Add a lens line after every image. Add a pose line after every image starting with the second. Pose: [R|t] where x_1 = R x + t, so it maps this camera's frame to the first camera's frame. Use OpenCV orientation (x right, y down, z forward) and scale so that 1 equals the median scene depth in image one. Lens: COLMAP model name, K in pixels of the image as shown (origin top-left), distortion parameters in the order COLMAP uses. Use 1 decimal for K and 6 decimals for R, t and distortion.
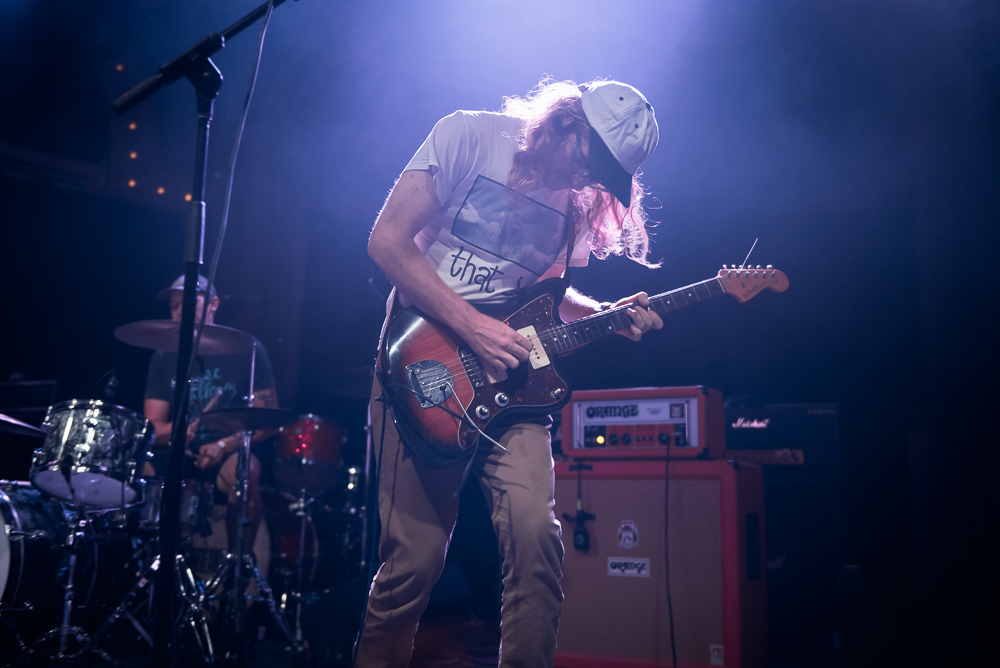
lens RADIAL K [[1098.1, 0, 498.2], [0, 1098.1, 332.2], [0, 0, 1]] dist [0.063906, 0.000000]
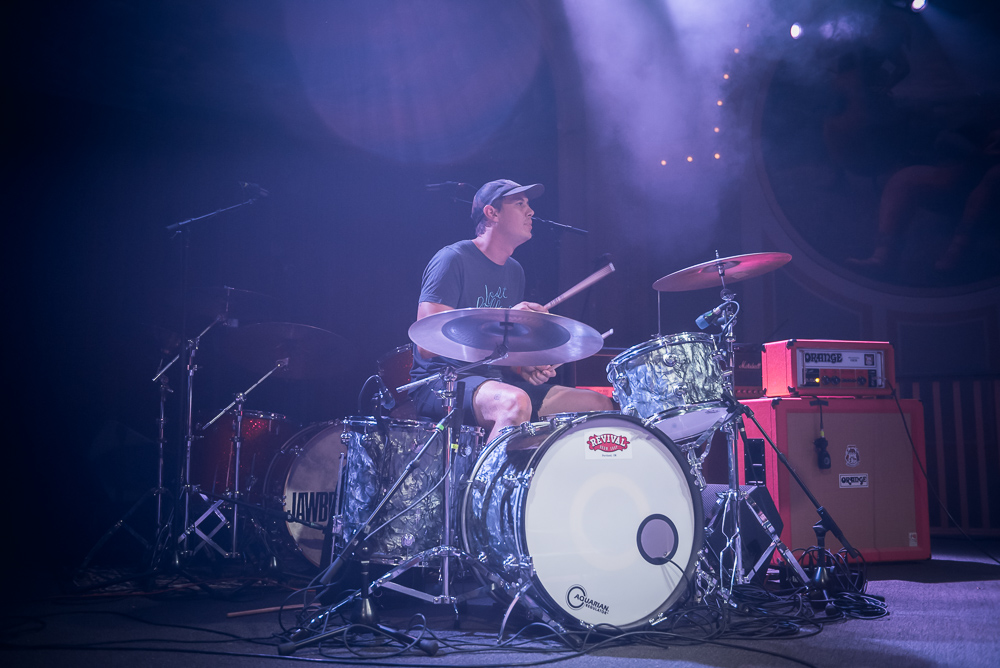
lens RADIAL K [[1098.1, 0, 500.2], [0, 1098.1, 338.0], [0, 0, 1]] dist [0.063906, 0.000000]
pose [[0.633431, 0.042820, 0.772614, -1.121415], [-0.103362, 0.994202, 0.029640, 0.052530], [-0.766865, -0.098634, 0.634184, 0.511328]]
